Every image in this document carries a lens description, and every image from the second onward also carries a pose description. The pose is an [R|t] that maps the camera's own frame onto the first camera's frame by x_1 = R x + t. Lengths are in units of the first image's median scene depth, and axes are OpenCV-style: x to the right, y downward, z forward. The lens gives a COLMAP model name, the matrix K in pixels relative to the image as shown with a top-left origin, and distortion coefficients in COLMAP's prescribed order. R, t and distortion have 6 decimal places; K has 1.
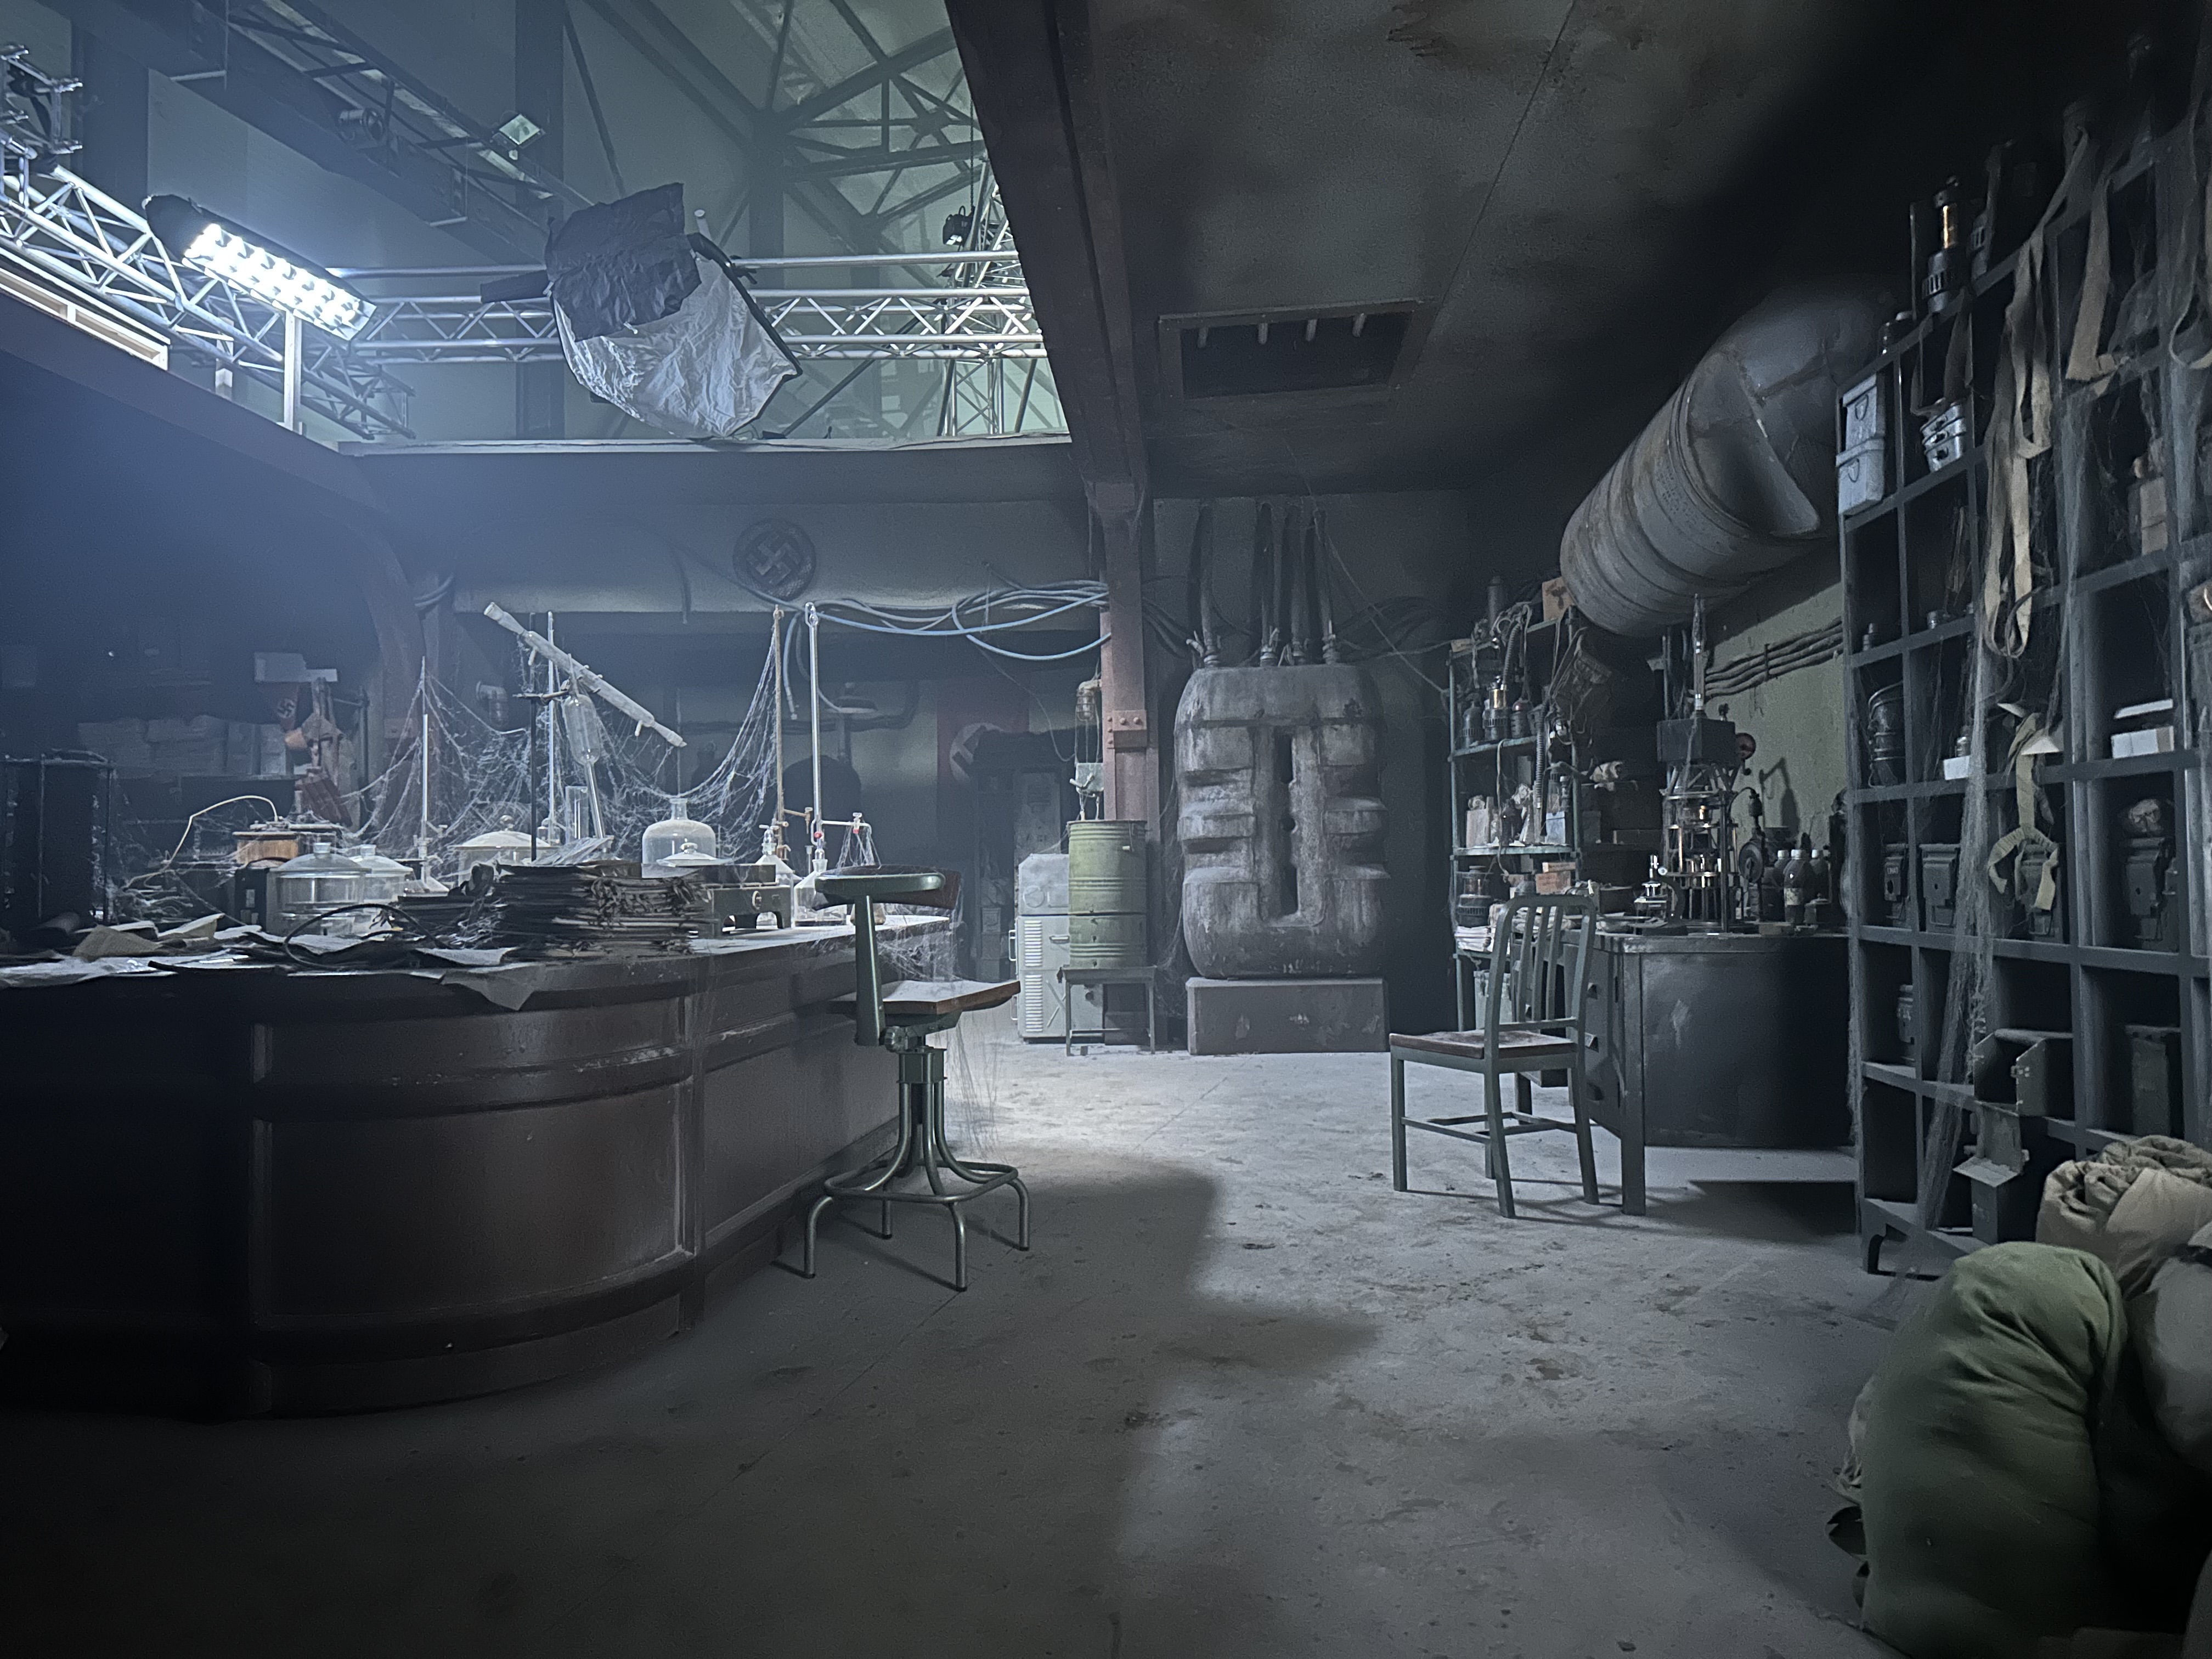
lens RADIAL K [[1544.6, 0, 1118.2], [0, 1544.6, 831.8], [0, 0, 1]] dist [0.077931, -0.097580]
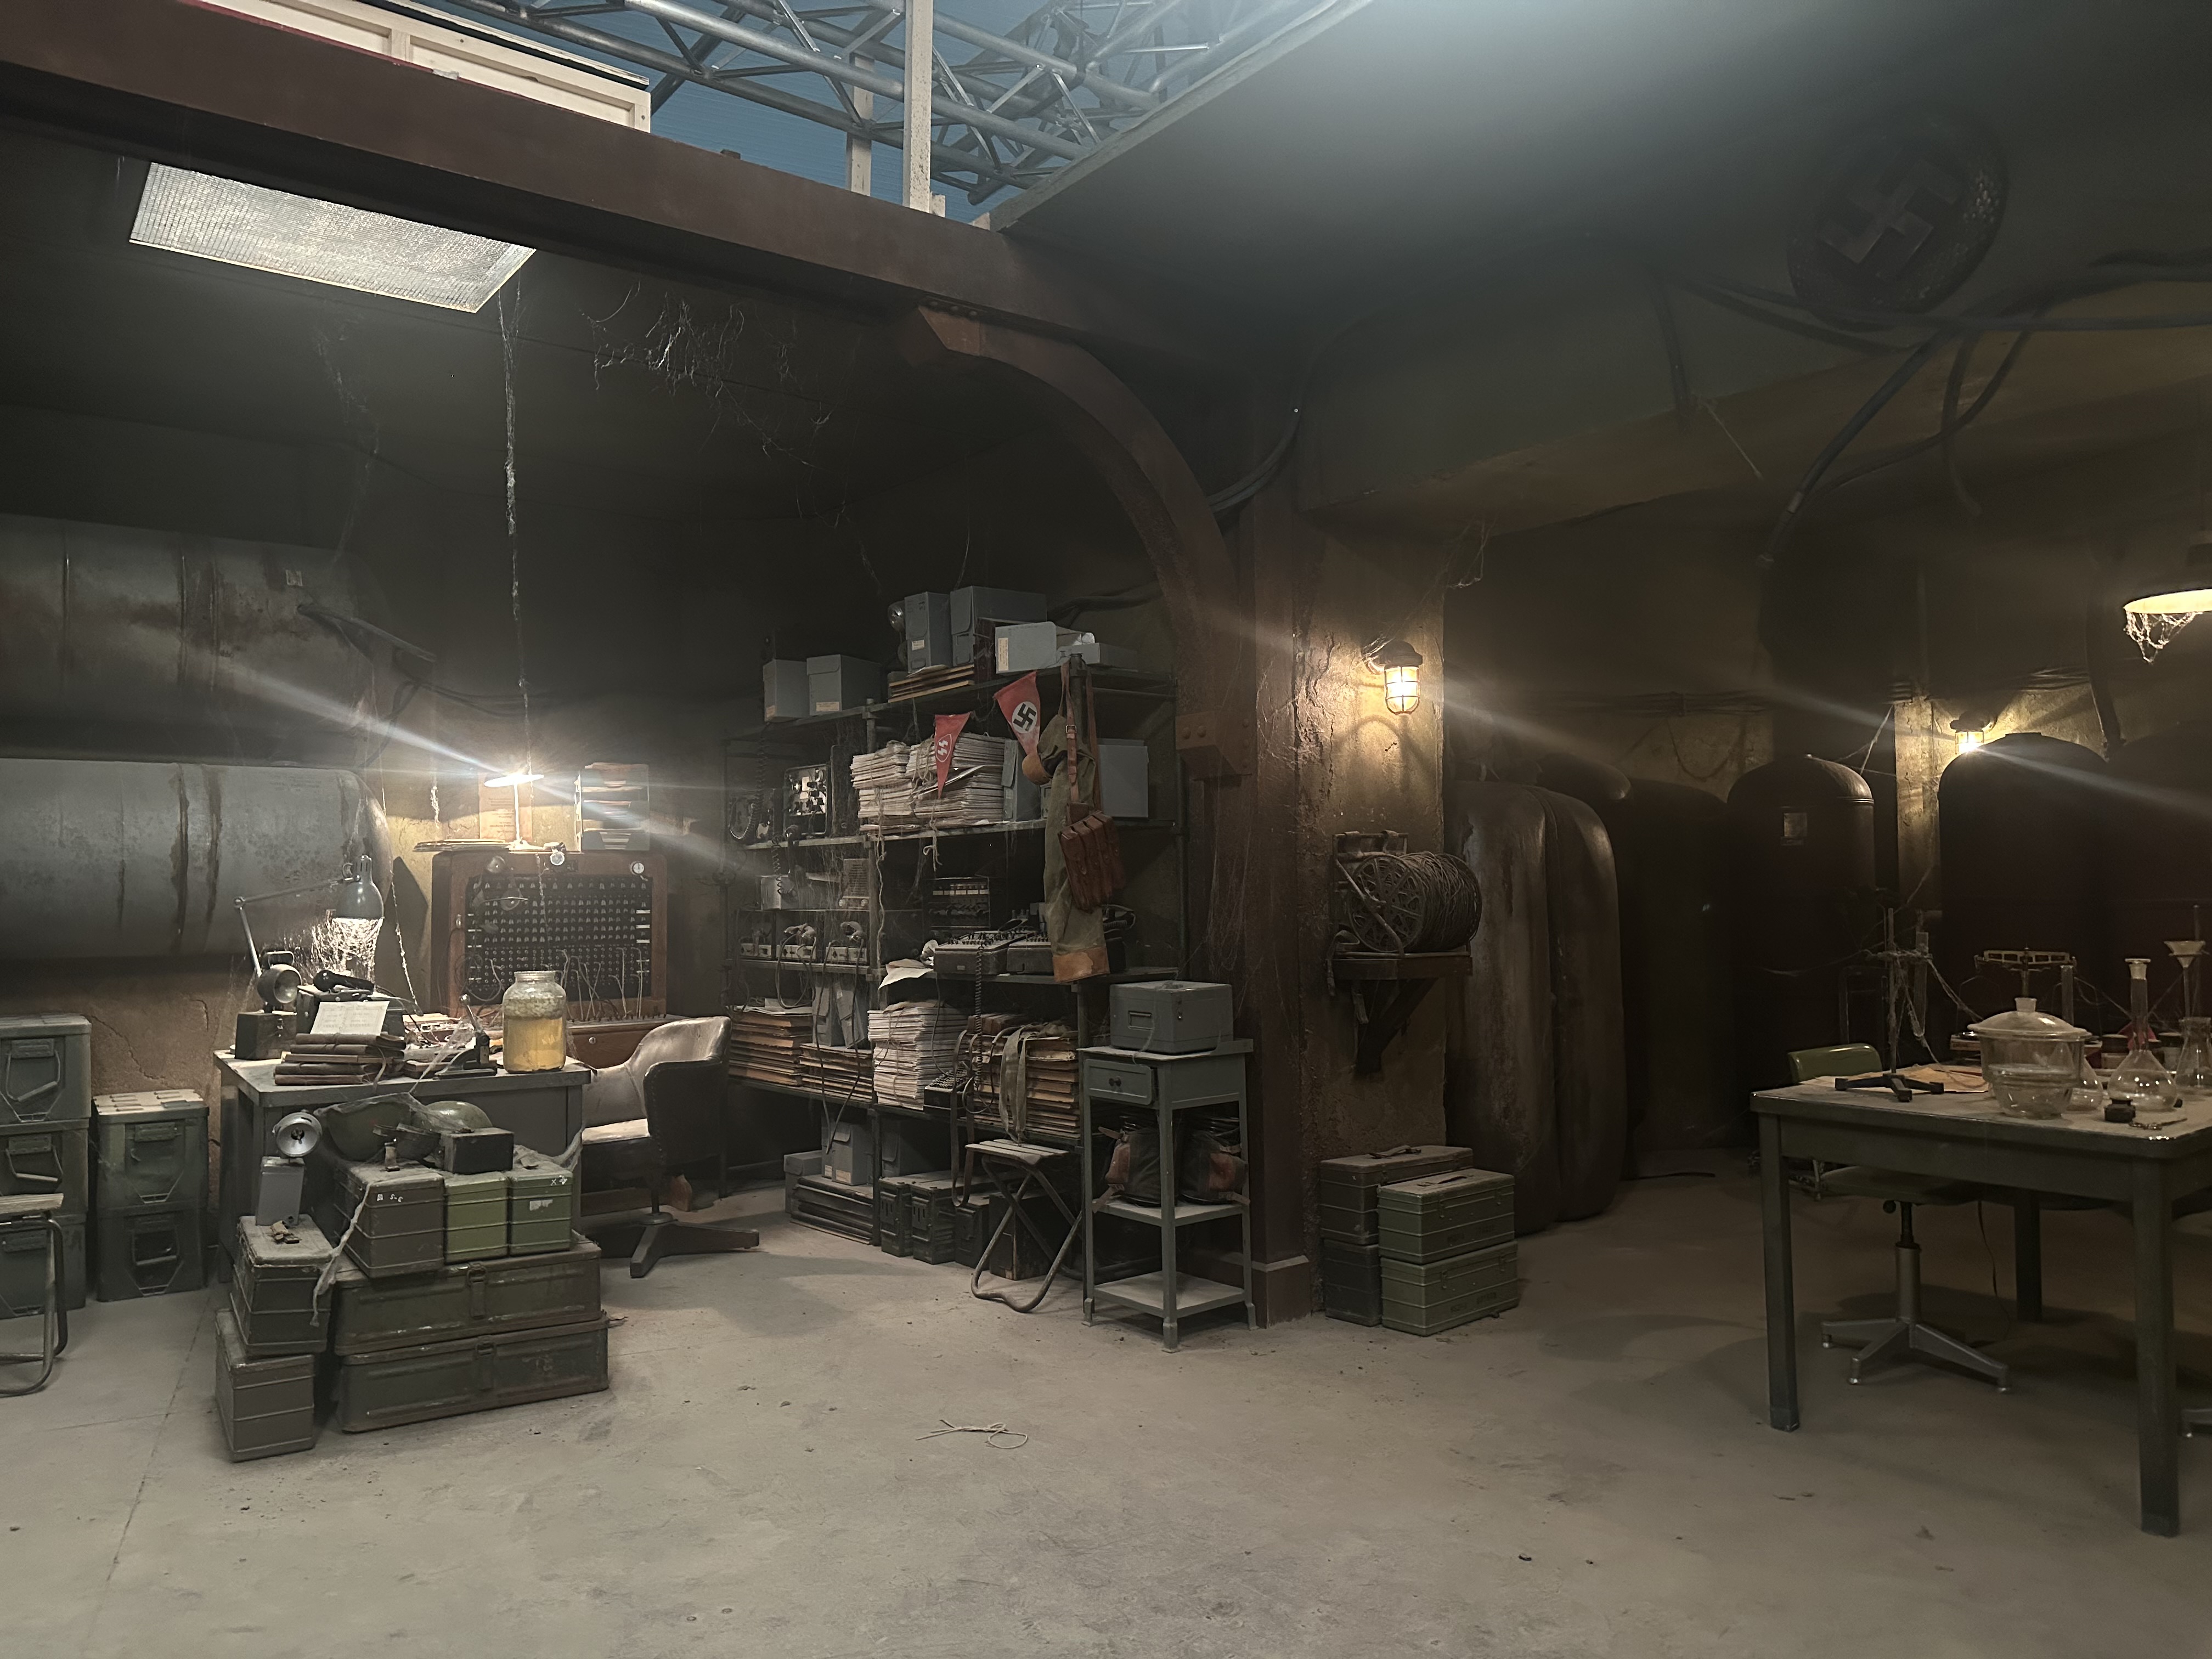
lens RADIAL K [[1544.6, 0, 1084.3], [0, 1544.6, 830.8], [0, 0, 1]] dist [0.077931, -0.097580]
pose [[0.646663, -0.025796, -0.762340, -0.065507], [0.018536, 0.999664, -0.018104, -0.022620], [0.762551, -0.002424, 0.646924, 0.669341]]
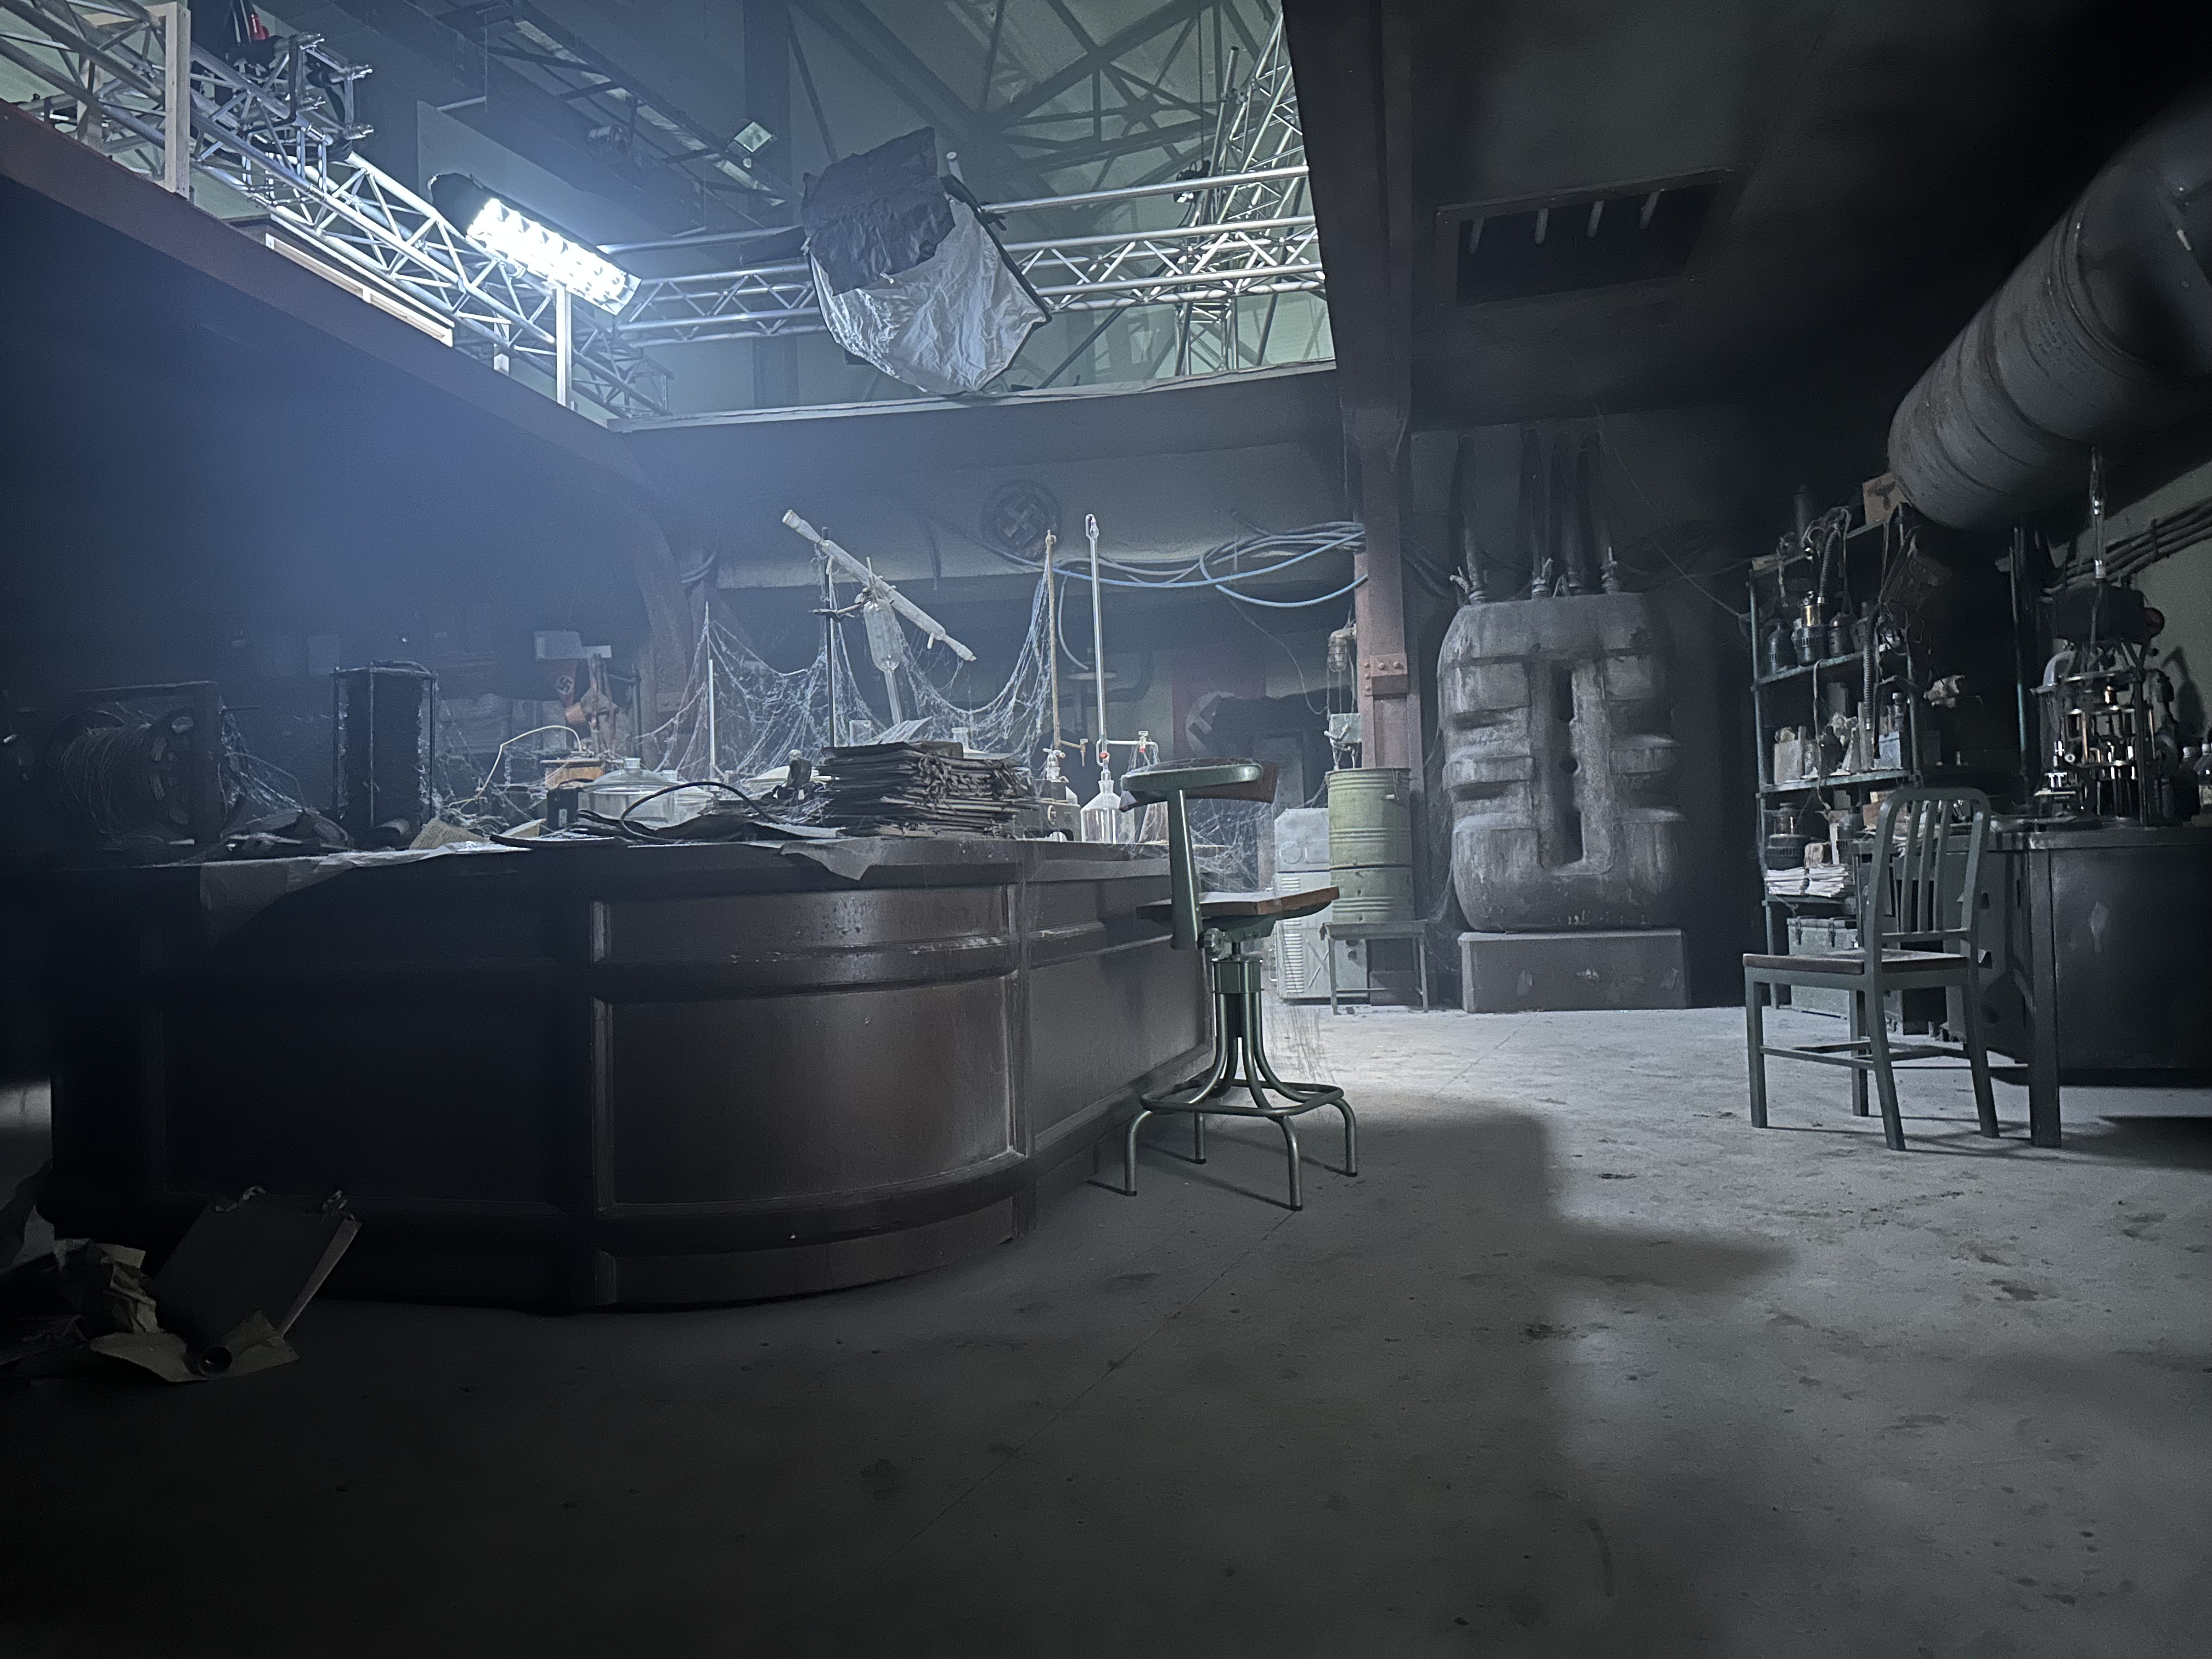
lens RADIAL K [[1544.6, 0, 1109.2], [0, 1544.6, 825.8], [0, 0, 1]] dist [0.077931, -0.097580]
pose [[0.989884, -0.023849, -0.139859, -0.035046], [0.023116, 0.999709, -0.006863, 0.031920], [0.139982, 0.003561, 0.990148, 0.030452]]
